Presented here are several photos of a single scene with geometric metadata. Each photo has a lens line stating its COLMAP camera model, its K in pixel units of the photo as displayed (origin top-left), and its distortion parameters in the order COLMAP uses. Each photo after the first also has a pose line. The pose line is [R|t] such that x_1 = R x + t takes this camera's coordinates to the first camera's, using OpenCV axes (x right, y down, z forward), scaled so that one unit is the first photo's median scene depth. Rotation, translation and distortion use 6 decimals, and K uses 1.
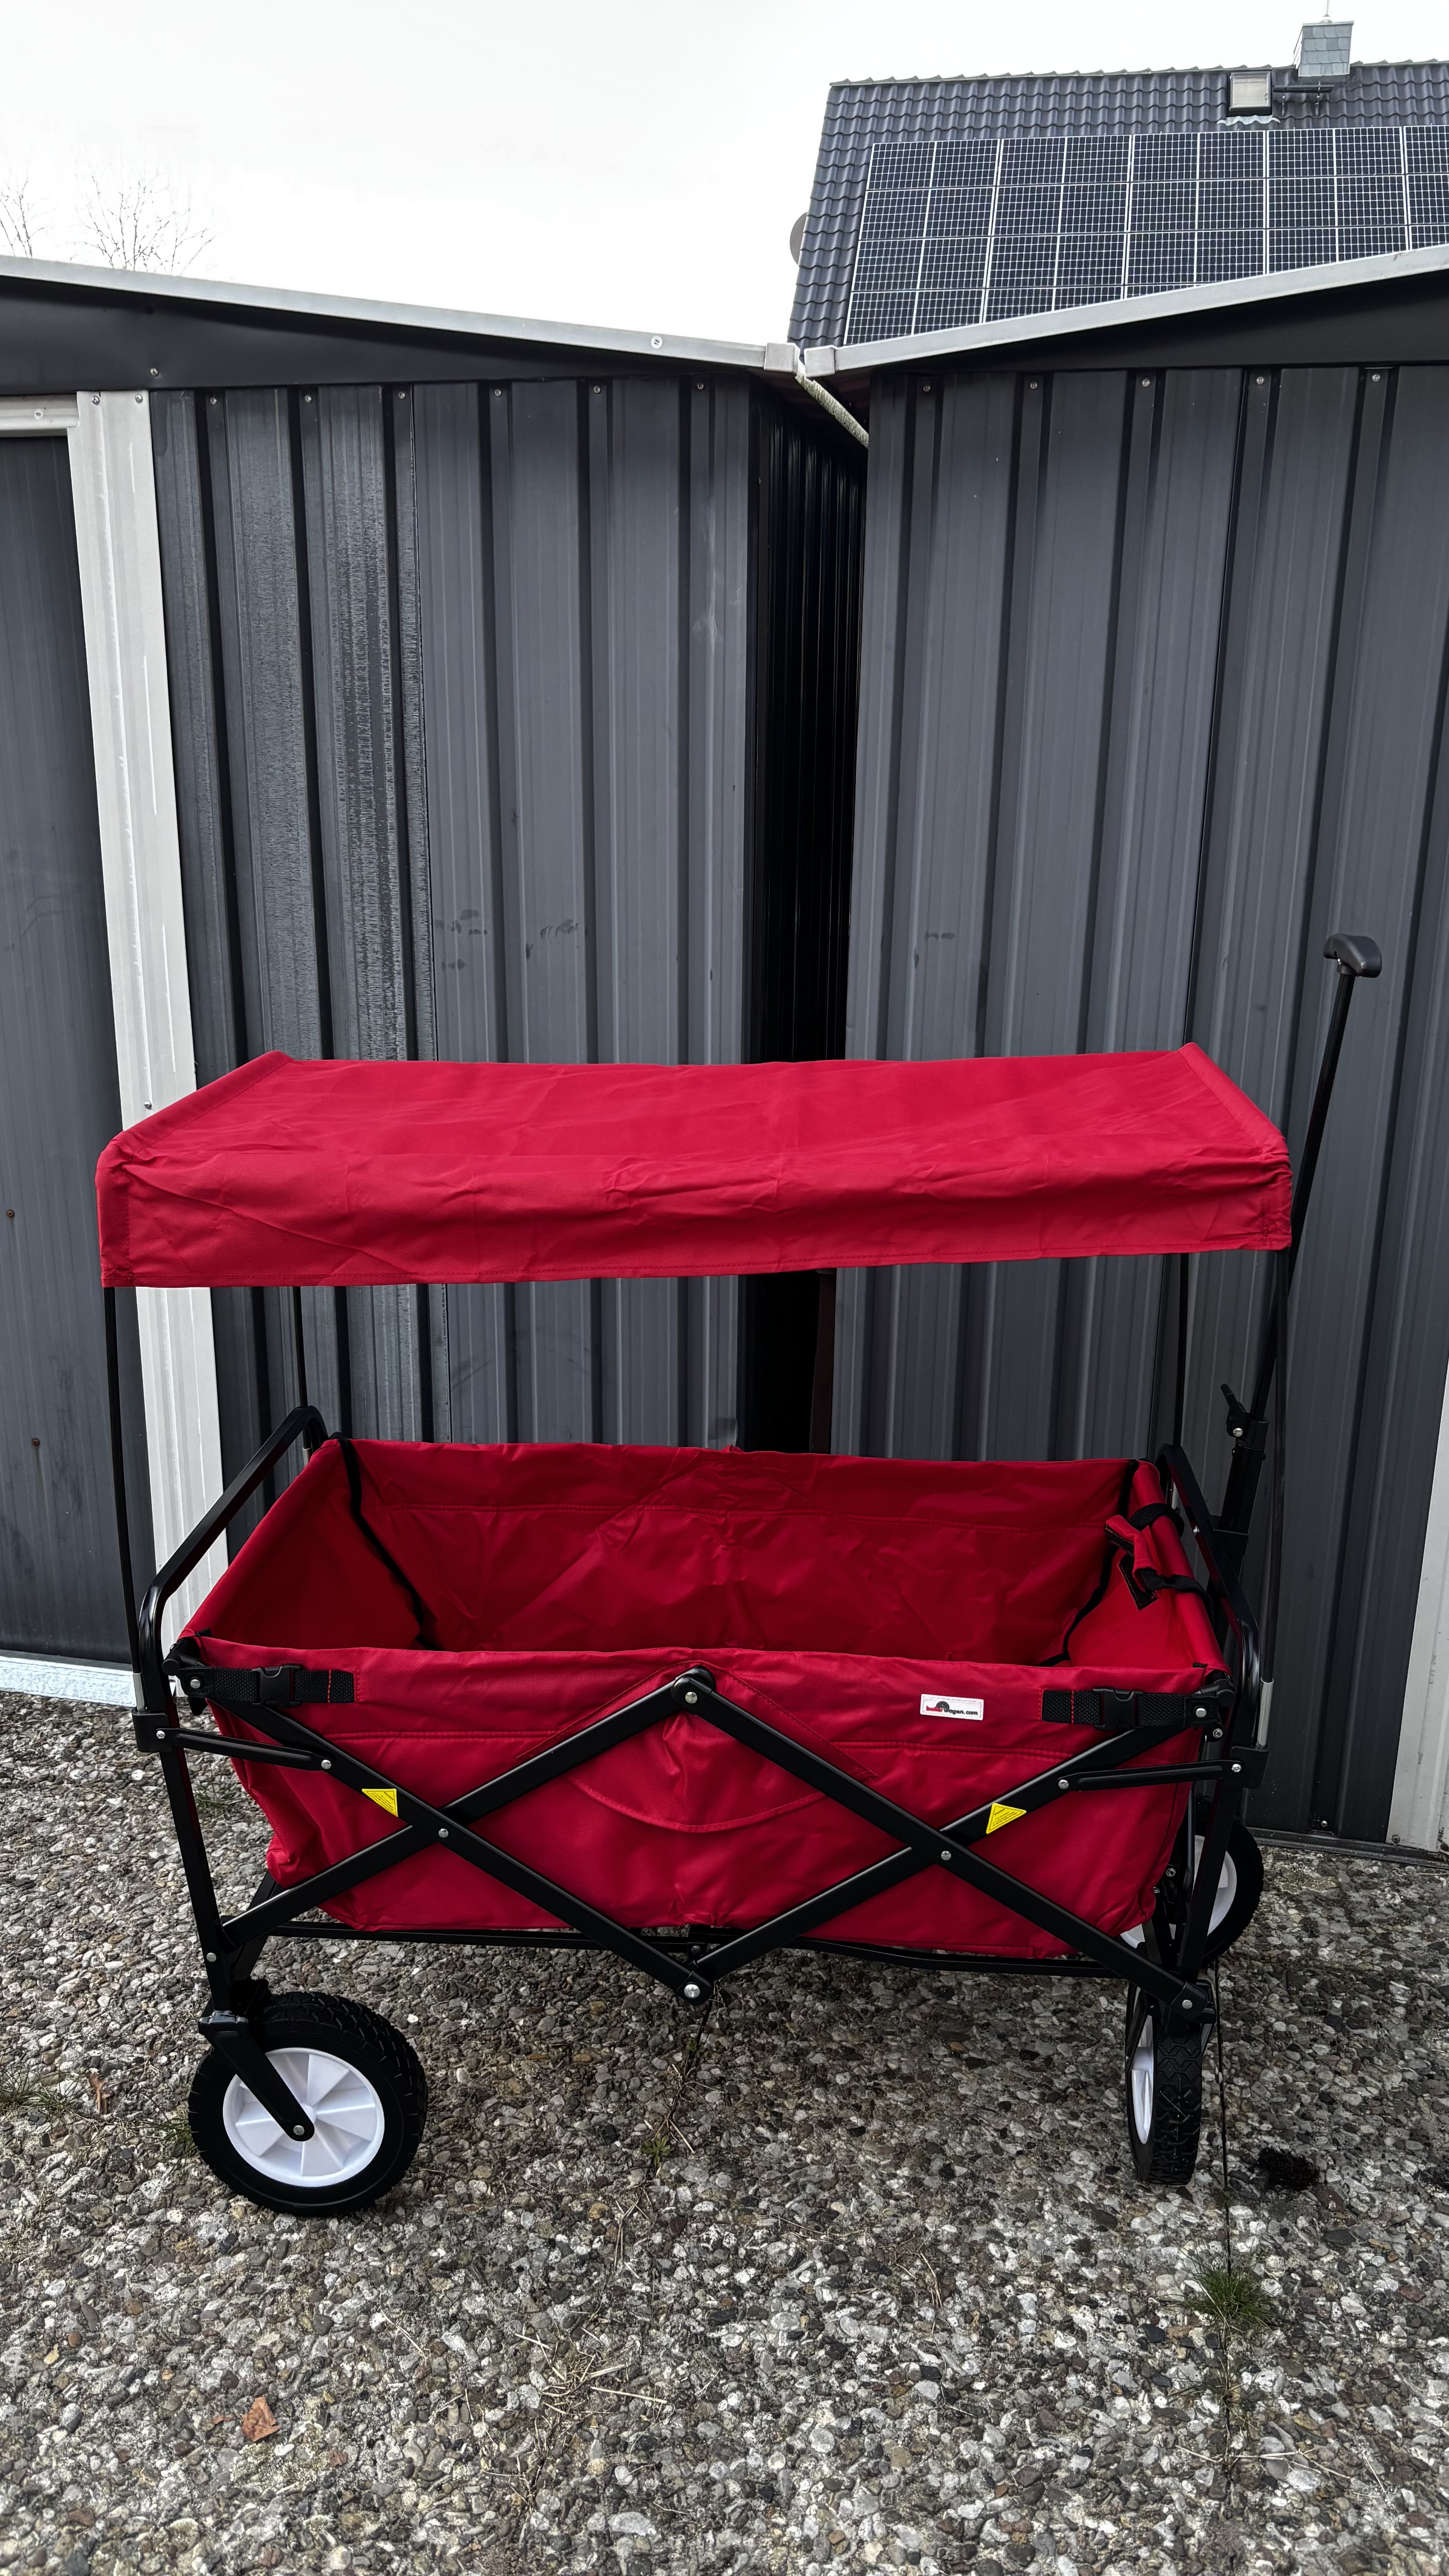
lens RADIAL K [[1940.3, 0, 719.9], [0, 1940.3, 1280.4], [0, 0, 1]] dist [0.036909, -0.045669]
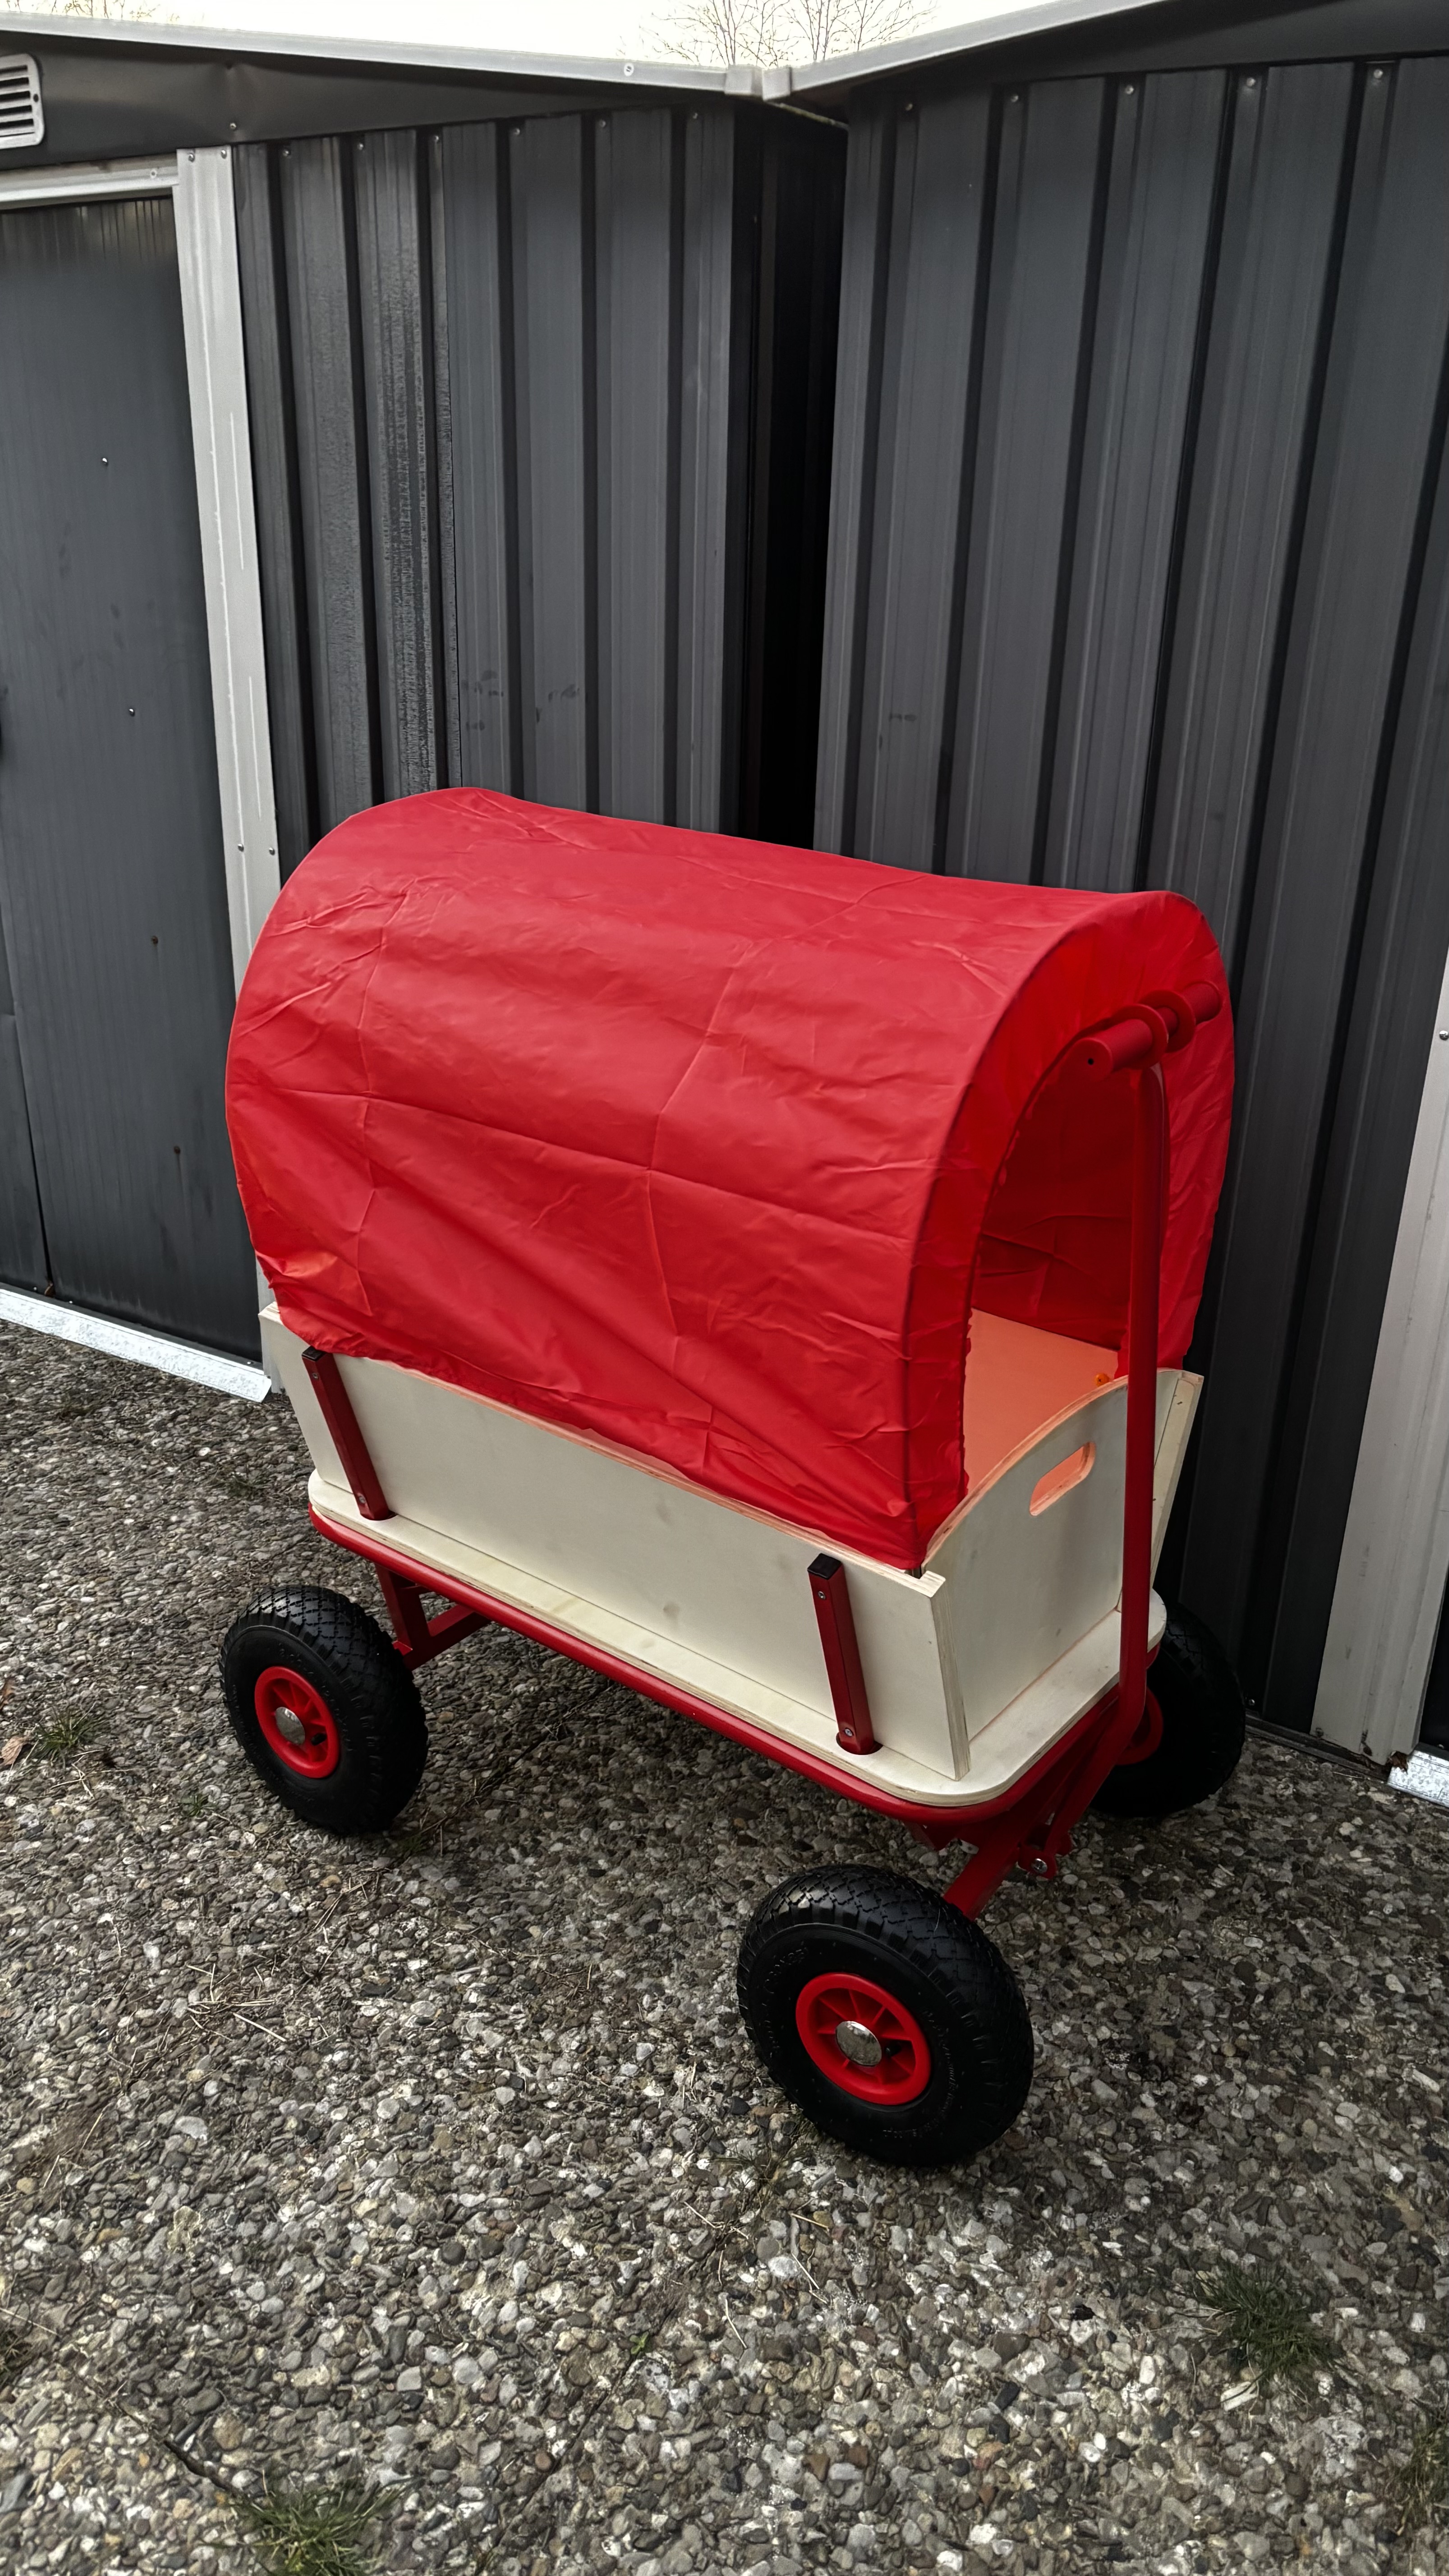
lens RADIAL K [[1940.3, 0, 709.3], [0, 1940.3, 1290.4], [0, 0, 1]] dist [0.036909, -0.045669]
pose [[0.942085, 0.136642, -0.306277, 0.366076], [-0.102215, 0.986772, 0.125833, -0.011778], [0.319419, -0.087240, 0.943589, 0.048021]]
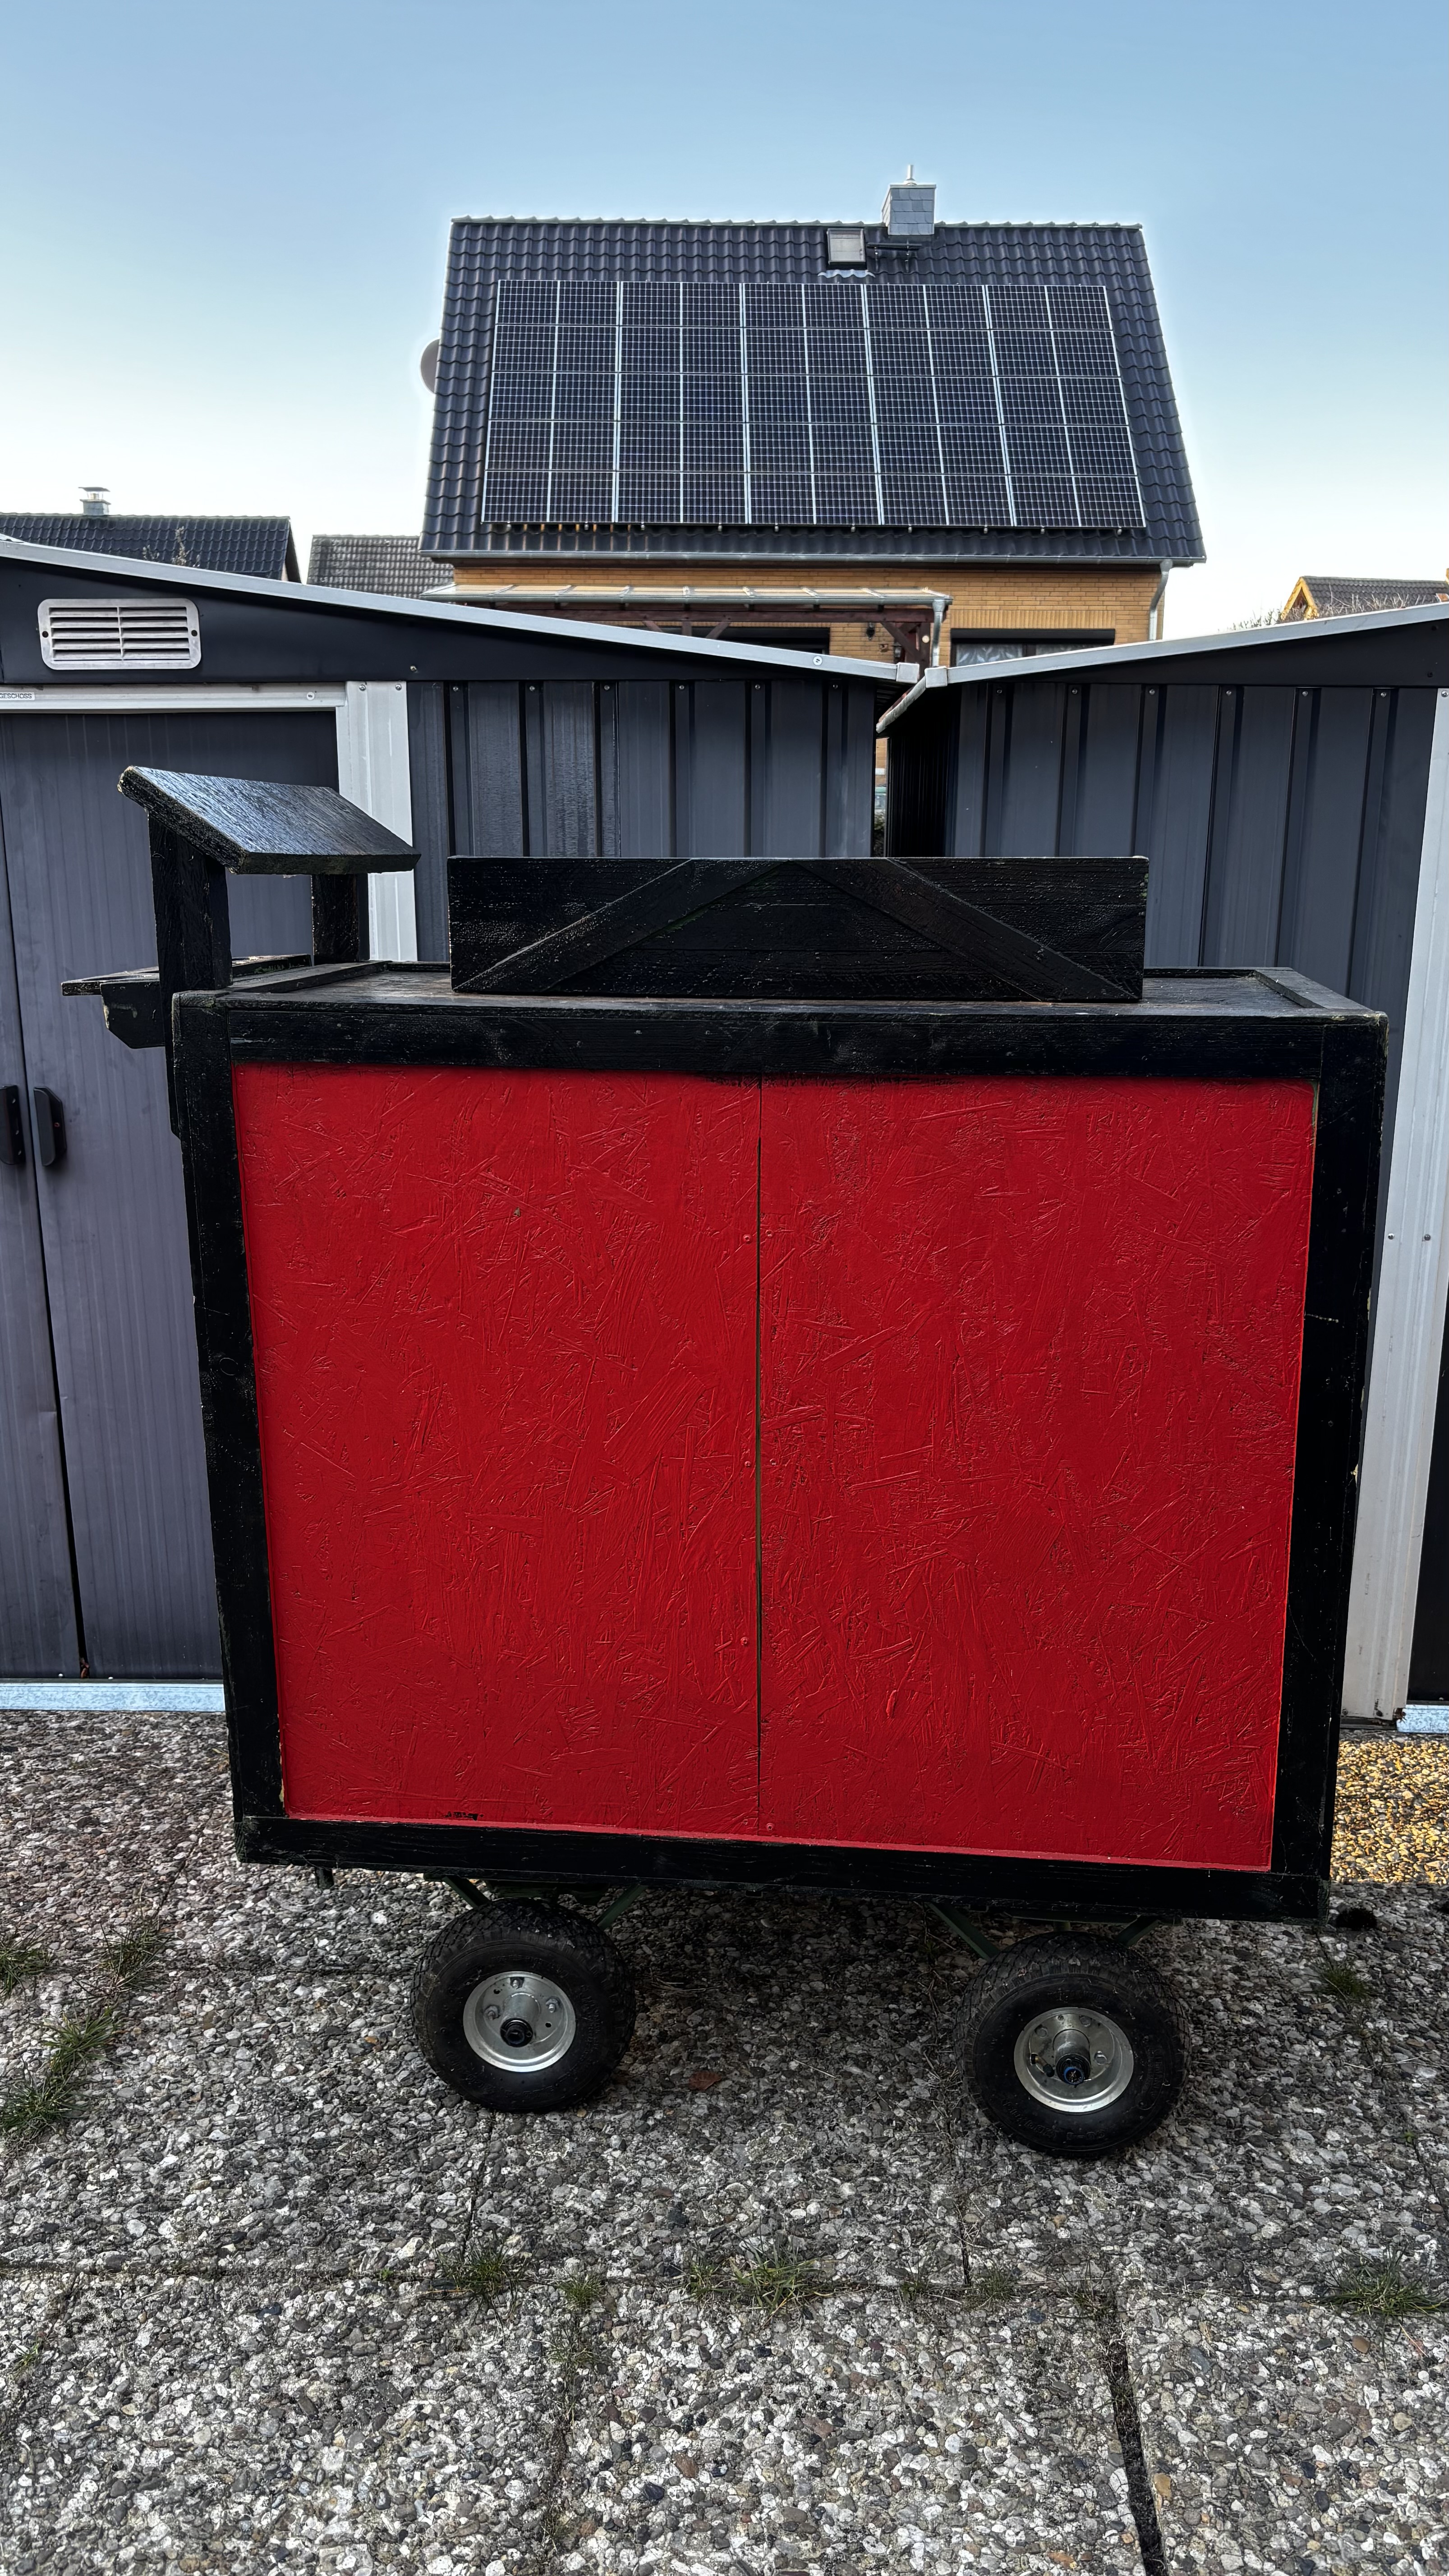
lens RADIAL K [[1940.3, 0, 716.7], [0, 1940.3, 1302.1], [0, 0, 1]] dist [0.036909, -0.045669]
pose [[0.982071, -0.052409, 0.181081, -0.363126], [0.058923, 0.997788, -0.030778, 0.014344], [-0.179067, 0.040896, 0.982986, -0.323362]]
